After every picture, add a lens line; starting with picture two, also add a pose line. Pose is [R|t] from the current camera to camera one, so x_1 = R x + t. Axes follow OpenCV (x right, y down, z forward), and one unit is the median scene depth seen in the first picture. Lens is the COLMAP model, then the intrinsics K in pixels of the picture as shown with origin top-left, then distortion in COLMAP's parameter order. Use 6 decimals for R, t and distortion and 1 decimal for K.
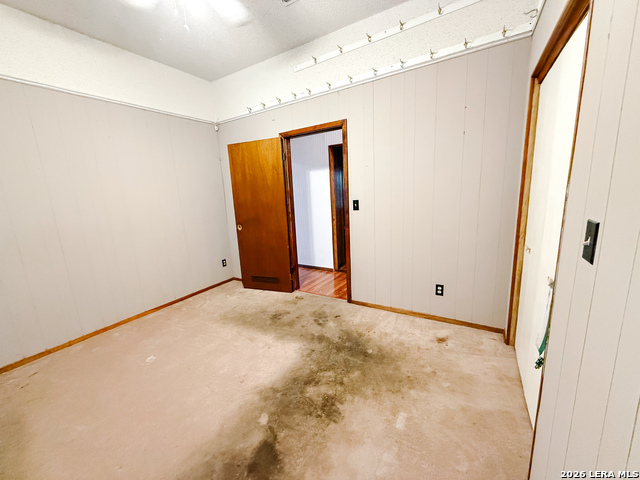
lens RADIAL K [[255.5, 0, 318.9], [0, 255.5, 239.8], [0, 0, 1]] dist [0.001046, -0.000076]
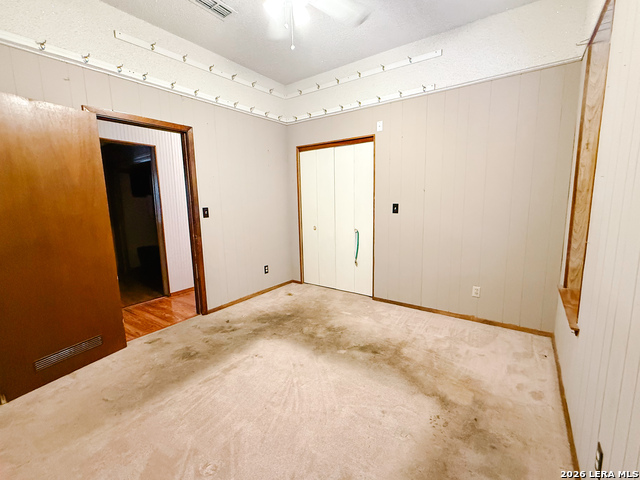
lens RADIAL K [[276.0, 0, 319.8], [0, 276.0, 238.5], [0, 0, 1]] dist [-0.001604, 0.000063]
pose [[0.087652, -0.094704, 0.991639, -1.013689], [0.202405, 0.976398, 0.075358, -0.028302], [-0.975371, 0.194108, 0.104752, 0.507726]]
